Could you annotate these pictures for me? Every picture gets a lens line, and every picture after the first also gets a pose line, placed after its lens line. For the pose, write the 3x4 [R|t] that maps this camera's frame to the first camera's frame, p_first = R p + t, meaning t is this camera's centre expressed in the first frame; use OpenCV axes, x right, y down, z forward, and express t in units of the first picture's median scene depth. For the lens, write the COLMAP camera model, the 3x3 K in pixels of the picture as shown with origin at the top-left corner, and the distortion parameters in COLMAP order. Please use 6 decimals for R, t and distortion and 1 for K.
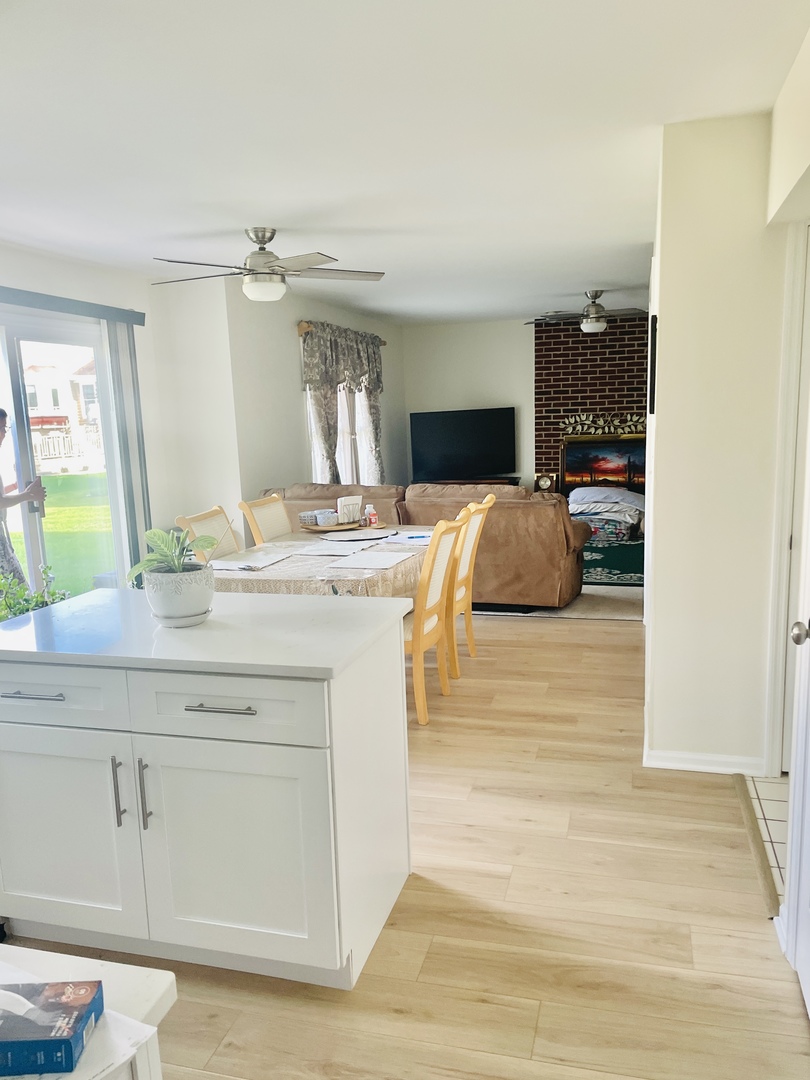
lens RADIAL K [[833.5, 0, 404.6], [0, 833.5, 541.2], [0, 0, 1]] dist [0.029385, -0.007145]
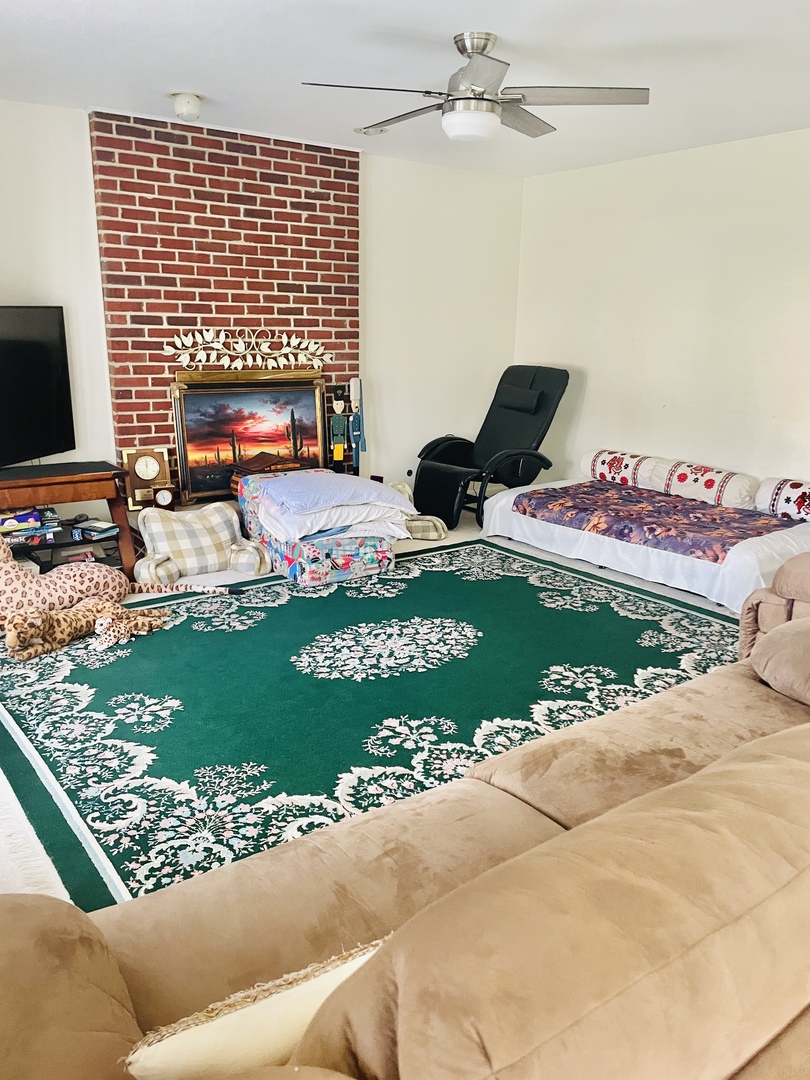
lens RADIAL K [[833.5, 0, 403.6], [0, 833.5, 545.0], [0, 0, 1]] dist [0.029385, -0.007145]
pose [[0.607572, -0.159490, 0.778087, -0.137177], [0.082043, 0.986994, 0.138248, -0.082292], [-0.790016, -0.020159, 0.612755, 0.585958]]
